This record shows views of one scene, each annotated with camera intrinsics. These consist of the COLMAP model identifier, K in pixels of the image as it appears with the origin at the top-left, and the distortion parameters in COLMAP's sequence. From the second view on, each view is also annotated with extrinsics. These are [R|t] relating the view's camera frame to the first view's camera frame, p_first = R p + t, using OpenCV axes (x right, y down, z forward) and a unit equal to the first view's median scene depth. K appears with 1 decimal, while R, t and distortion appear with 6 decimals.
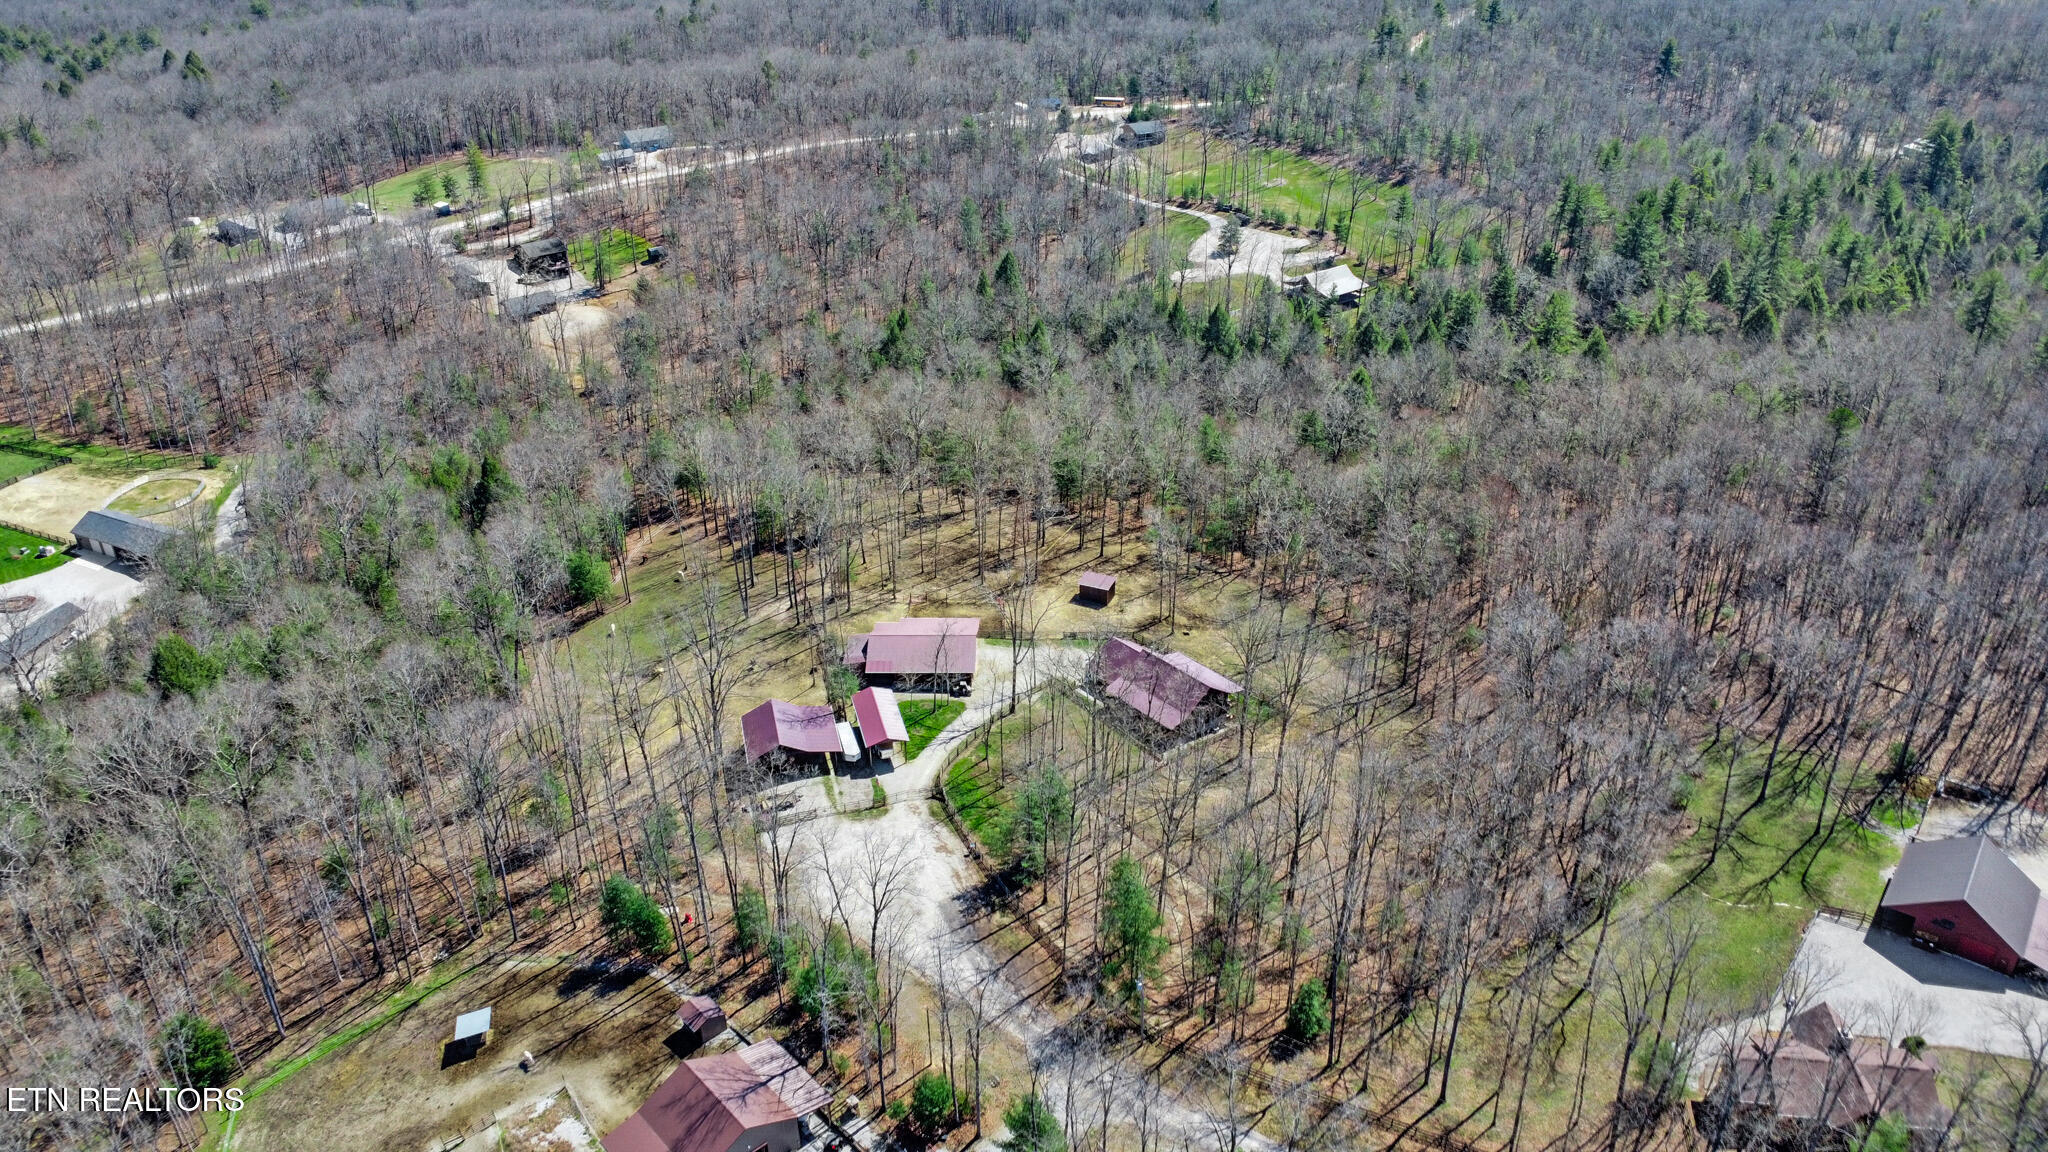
lens RADIAL K [[1464.8, 0, 1018.4], [0, 1464.8, 536.0], [0, 0, 1]] dist [-0.025344, 0.000174]
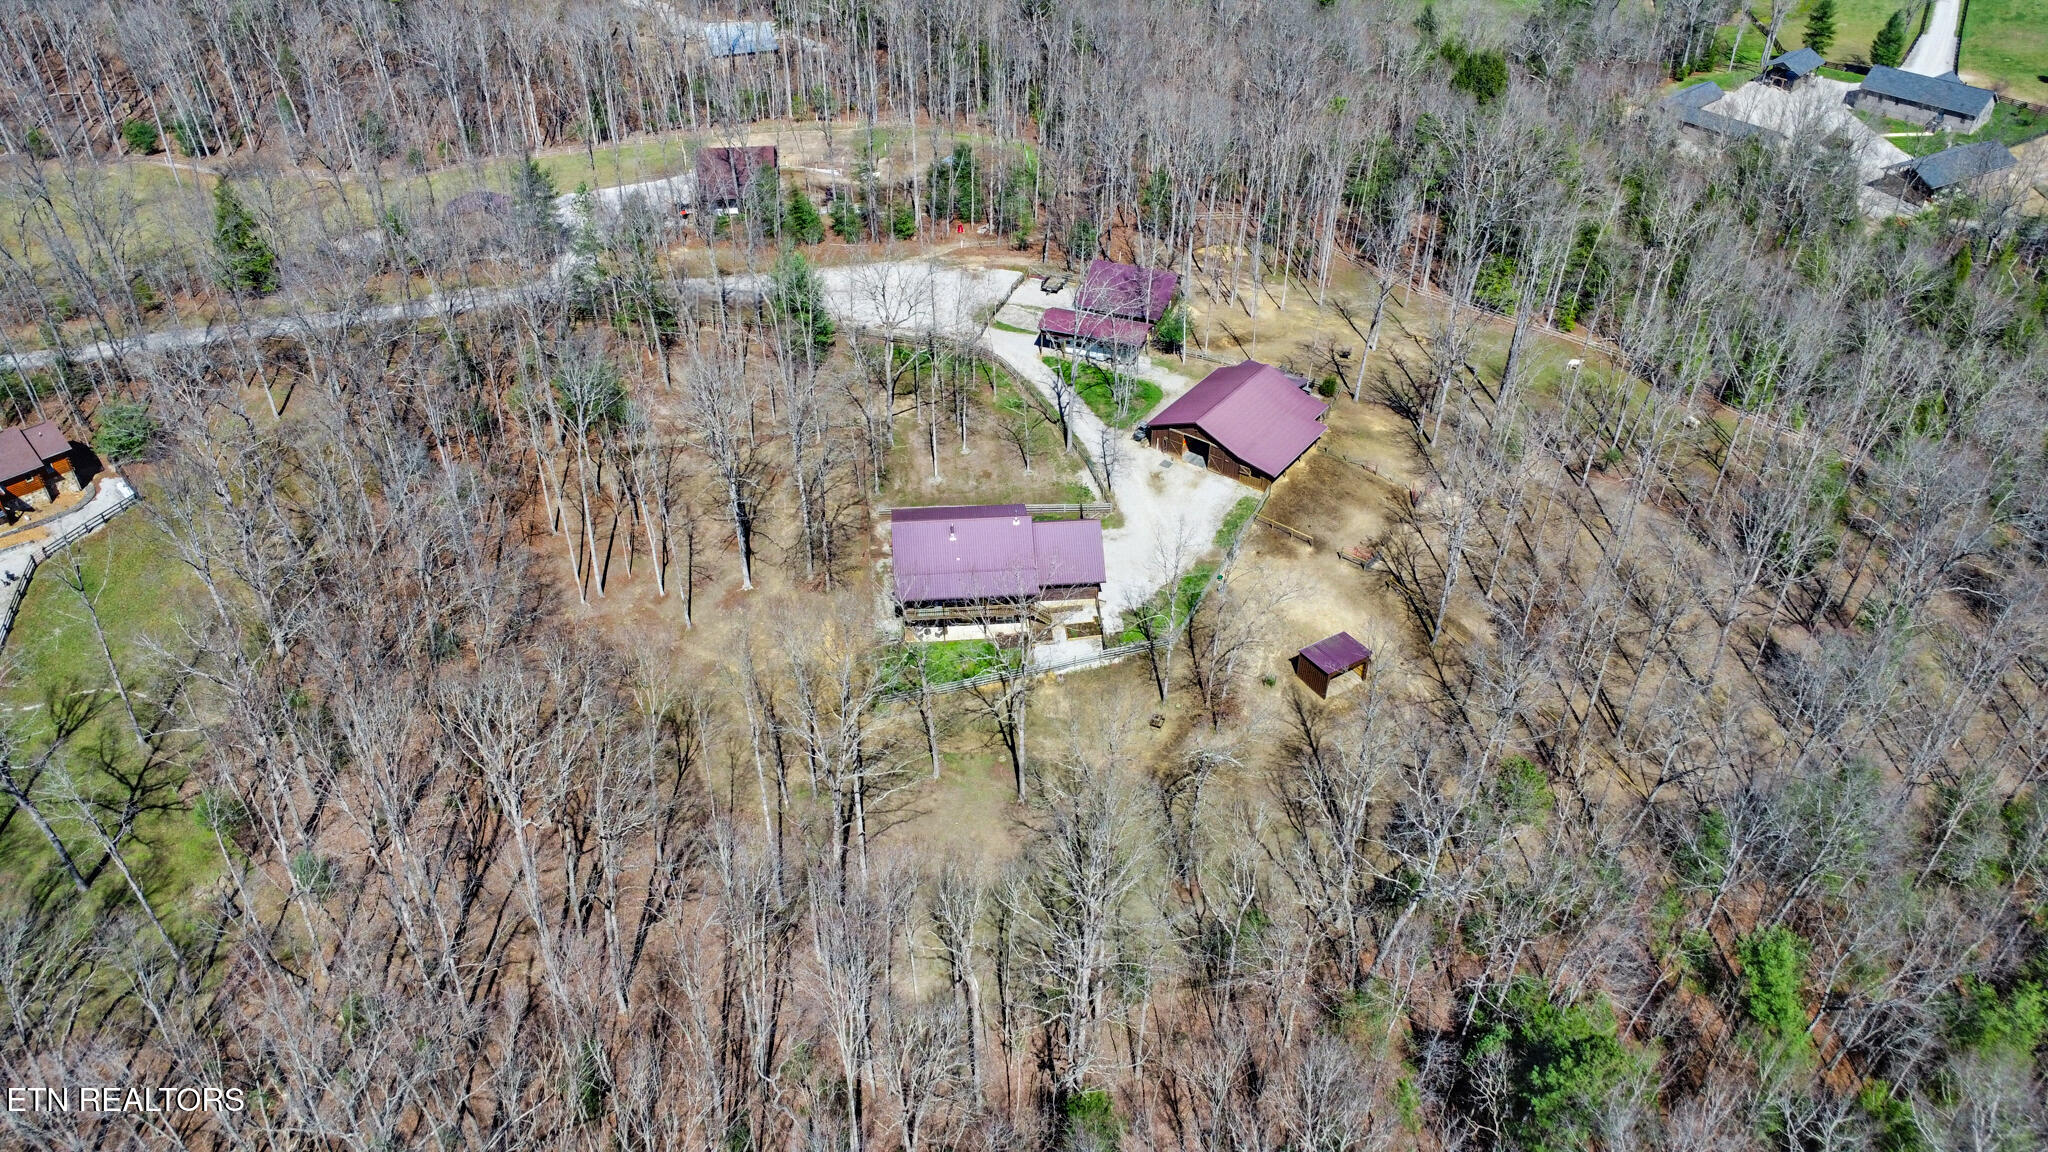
lens RADIAL K [[1464.8, 0, 1018.4], [0, 1464.8, 536.0], [0, 0, 1]] dist [-0.025344, 0.000174]
pose [[-0.579508, 0.487070, -0.653401, 0.404940], [-0.375921, 0.551602, 0.744593, -0.315920], [0.723086, 0.677125, -0.136558, 0.842080]]
